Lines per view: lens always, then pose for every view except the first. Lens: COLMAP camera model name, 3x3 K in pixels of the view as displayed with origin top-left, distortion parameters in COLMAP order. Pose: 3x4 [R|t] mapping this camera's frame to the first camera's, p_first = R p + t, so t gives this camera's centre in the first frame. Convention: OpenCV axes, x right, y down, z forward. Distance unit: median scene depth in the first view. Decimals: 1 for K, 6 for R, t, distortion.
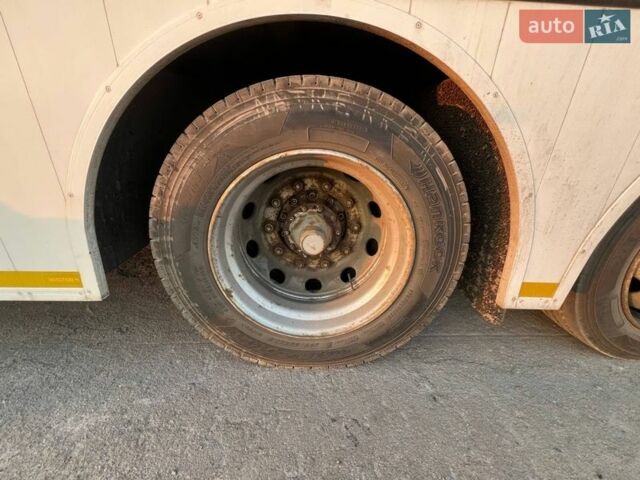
lens RADIAL K [[255.1, 0, 320.0], [0, 255.1, 240.0], [0, 0, 1]] dist [-0.001685, -0.000188]
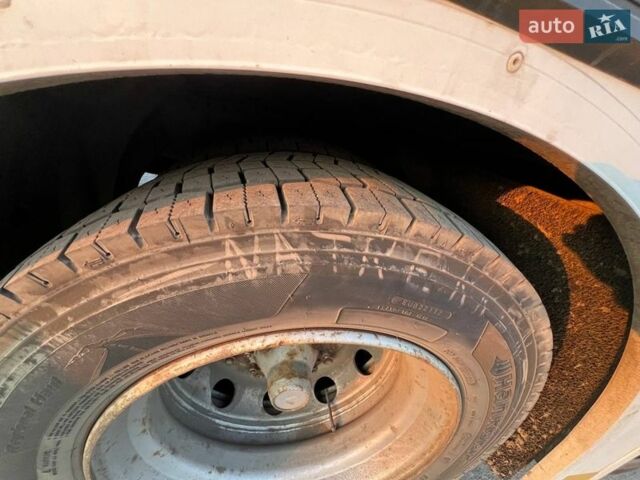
lens RADIAL K [[255.1, 0, 320.0], [0, 255.1, 240.0], [0, 0, 1]] dist [-0.001685, -0.000188]
pose [[0.970330, 0.126743, 0.205902, -0.193949], [-0.143600, 0.987225, 0.069041, -0.594521], [-0.194521, -0.096560, 0.976134, 0.591061]]
